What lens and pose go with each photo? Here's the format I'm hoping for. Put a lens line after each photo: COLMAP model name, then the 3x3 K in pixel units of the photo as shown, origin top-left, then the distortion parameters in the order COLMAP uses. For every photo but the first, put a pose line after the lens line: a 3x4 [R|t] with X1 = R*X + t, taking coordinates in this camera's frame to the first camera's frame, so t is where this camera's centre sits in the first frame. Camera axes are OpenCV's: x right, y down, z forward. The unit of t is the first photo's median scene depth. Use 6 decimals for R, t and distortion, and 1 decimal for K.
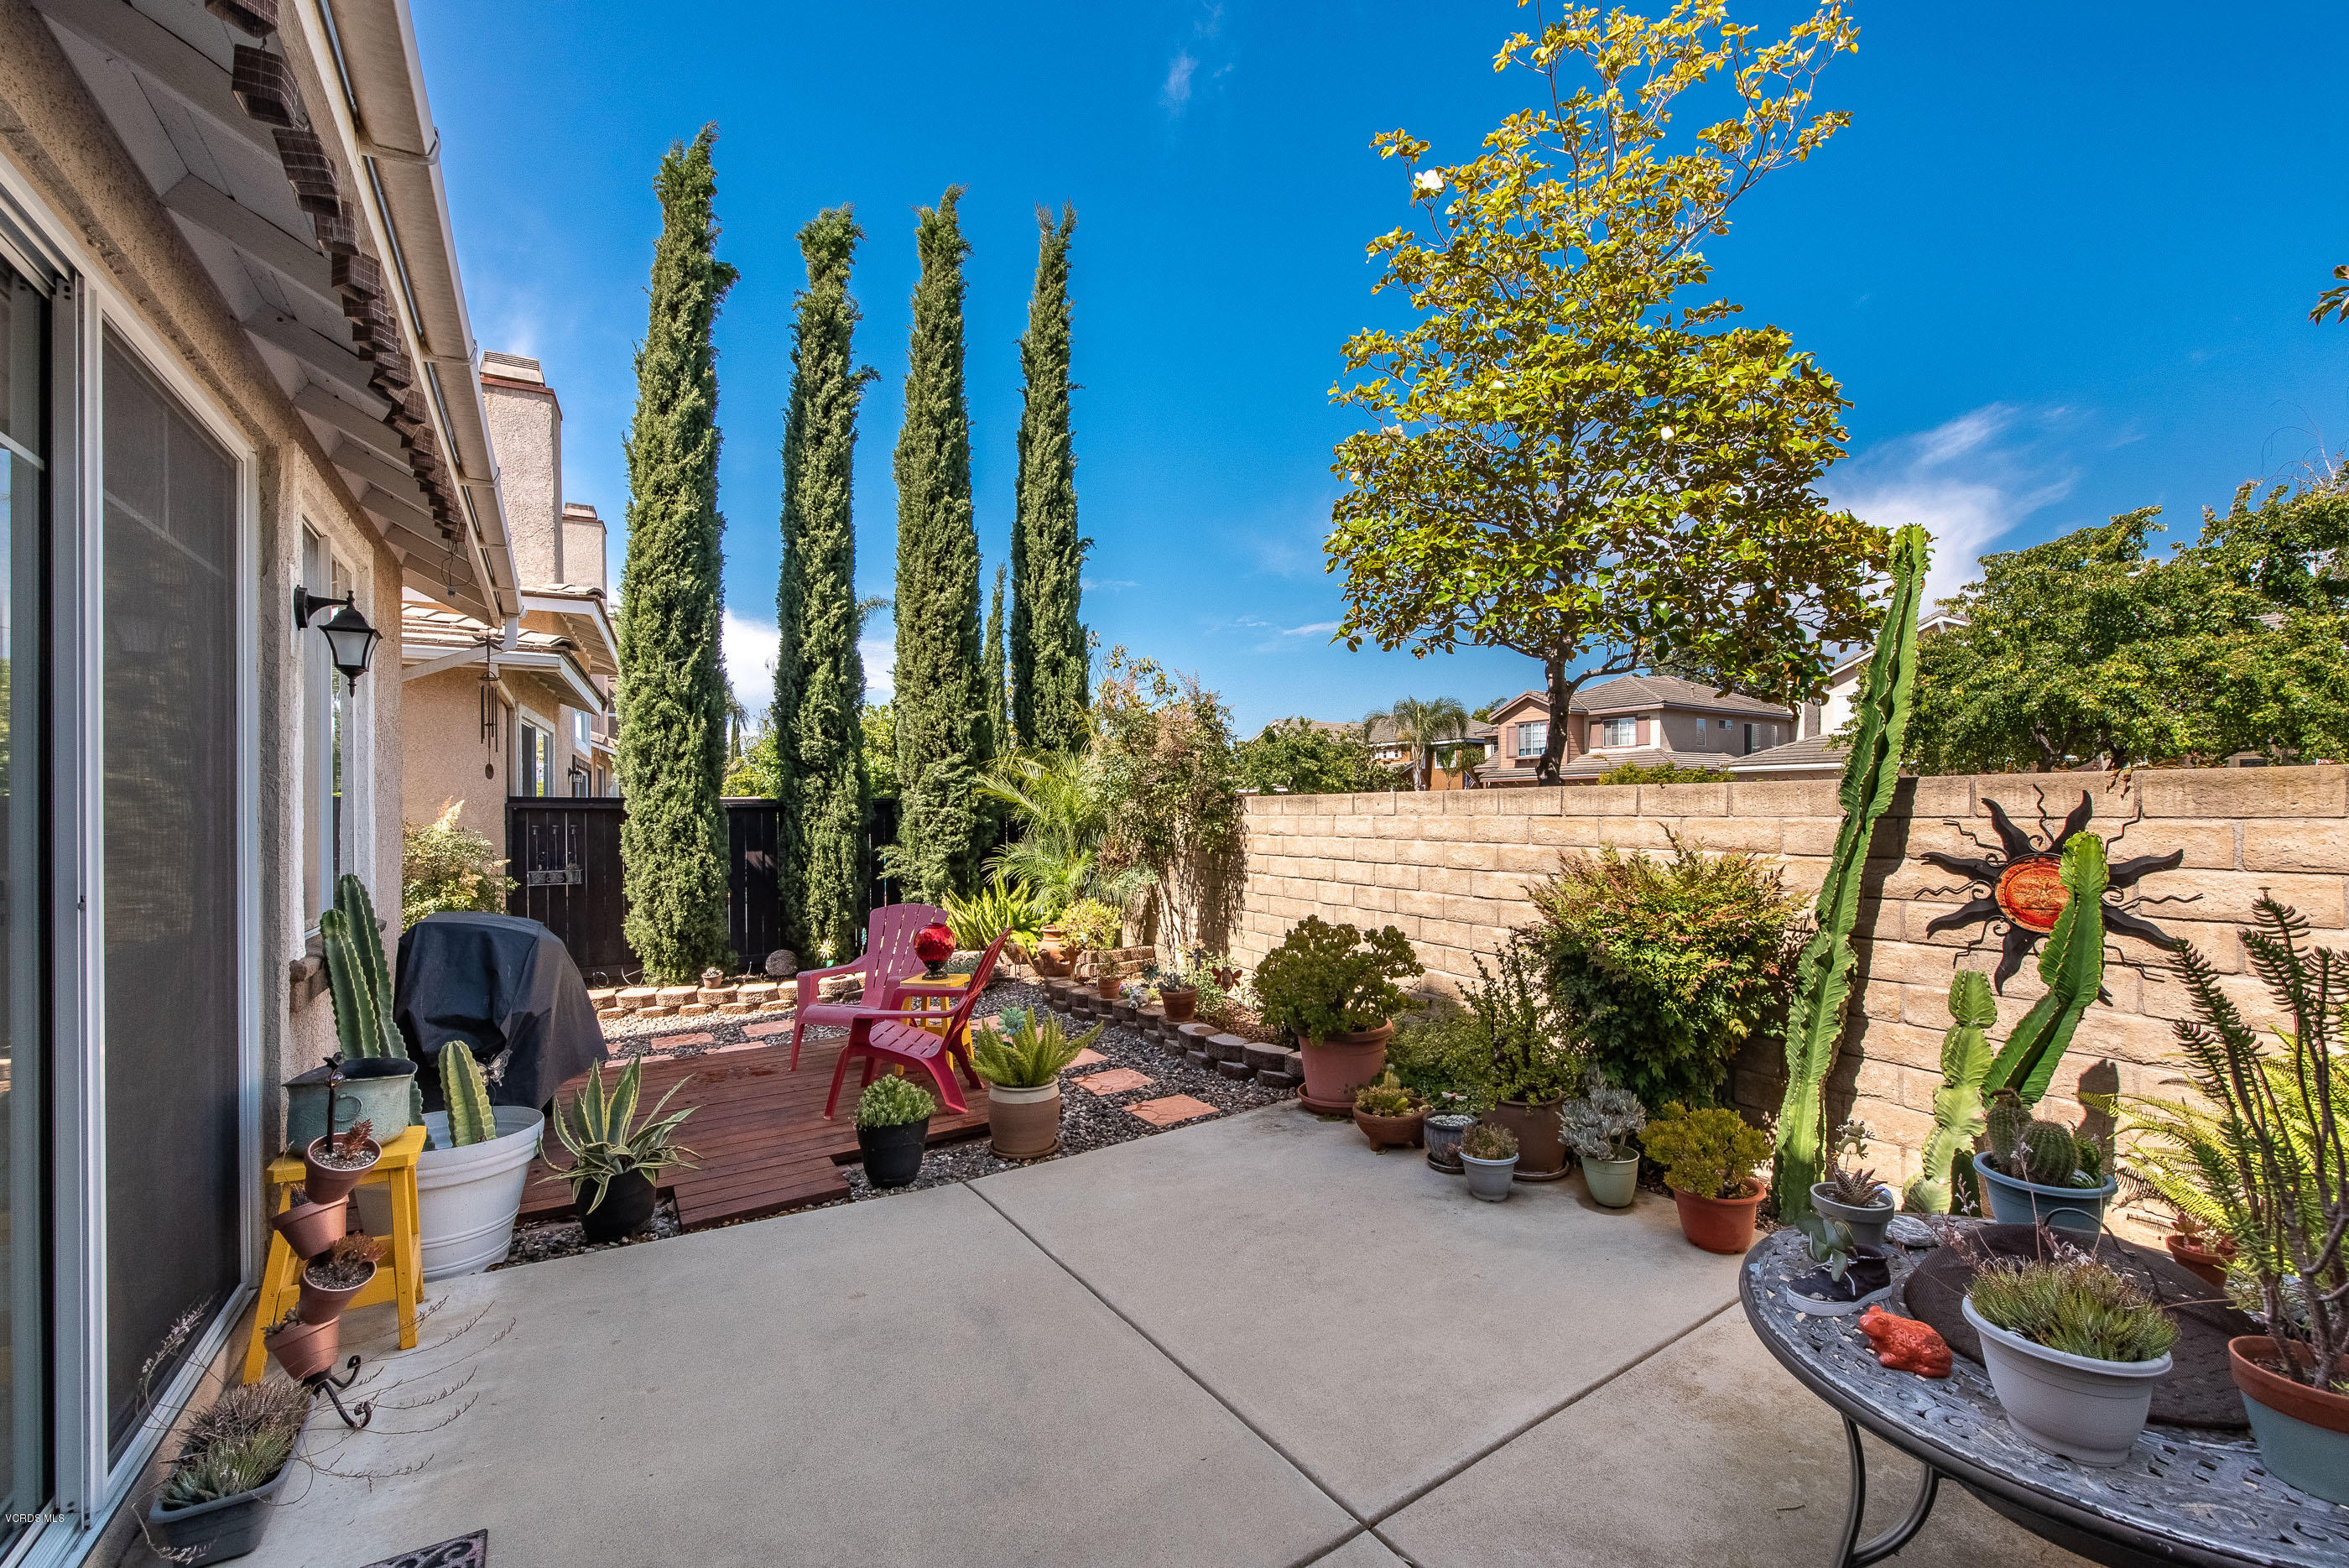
lens RADIAL K [[922.0, 0, 1173.0], [0, 922.0, 798.9], [0, 0, 1]] dist [0.003140, -0.001878]
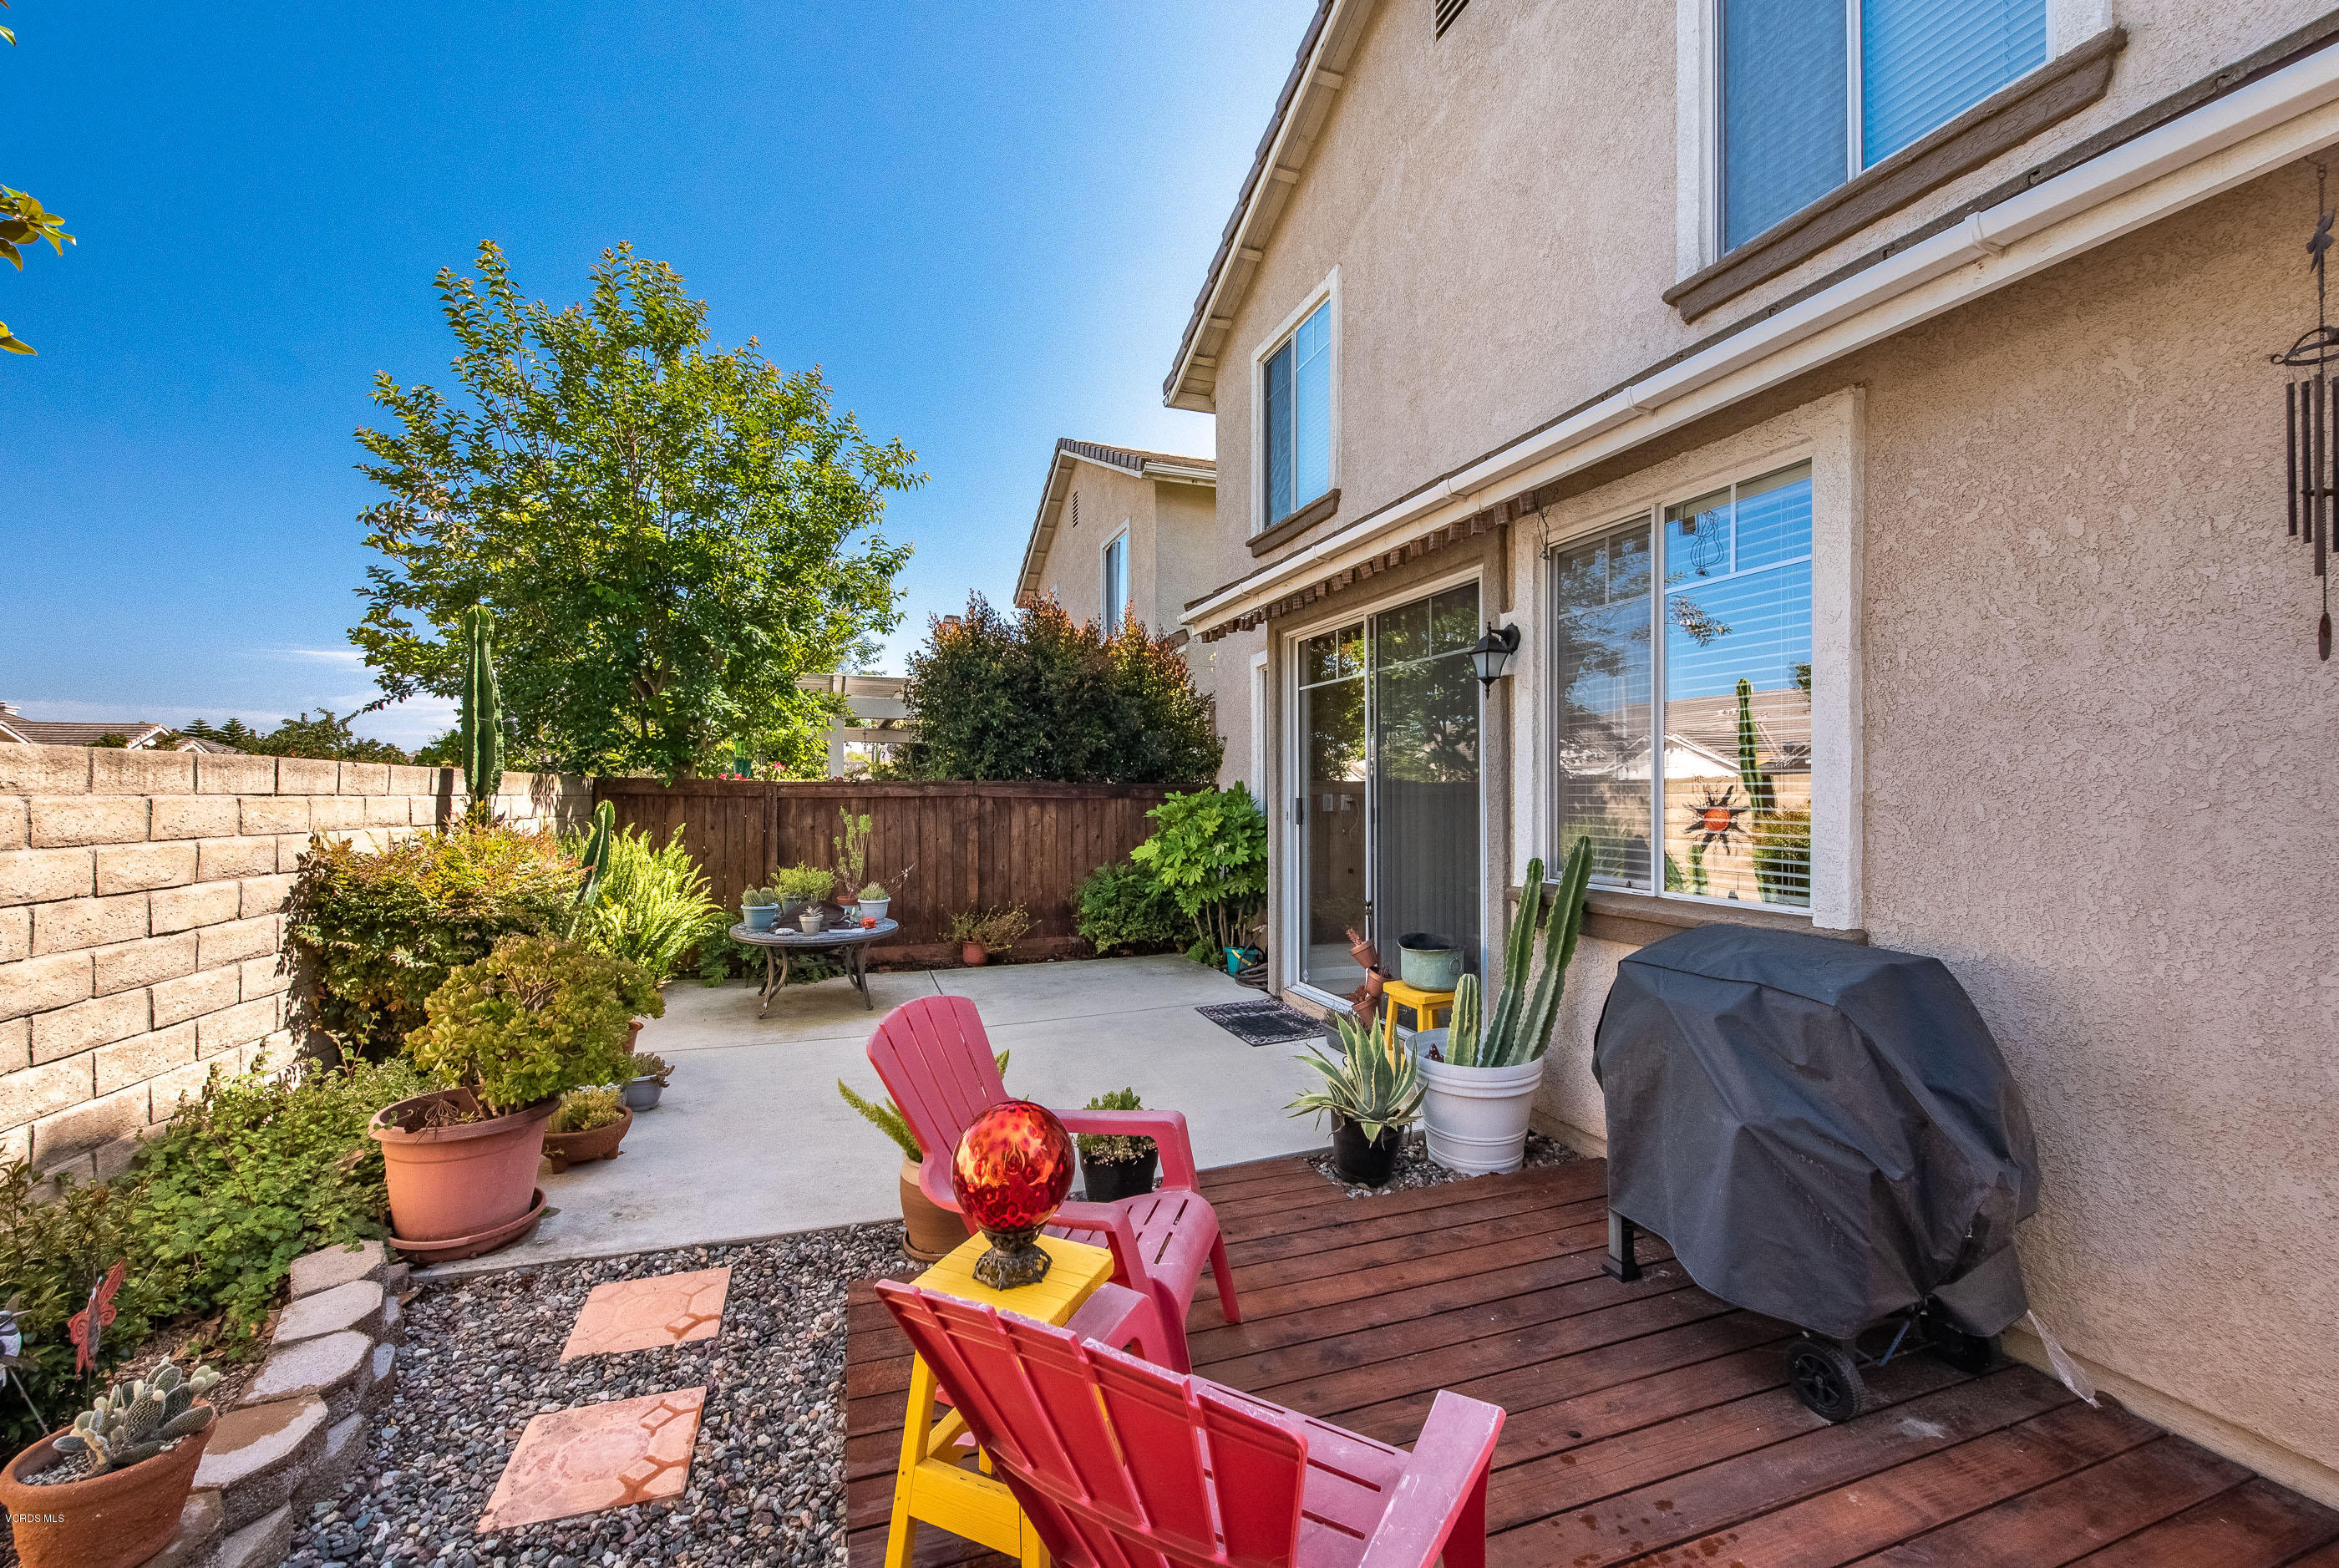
lens RADIAL K [[918.1, 0, 1163.4], [0, 918.1, 791.0], [0, 0, 1]] dist [0.003140, -0.001878]
pose [[-0.973313, 0.004945, 0.229428, -0.431549], [0.001083, 0.999856, -0.016952, 0.026426], [-0.229478, -0.016251, -0.973178, 1.455232]]
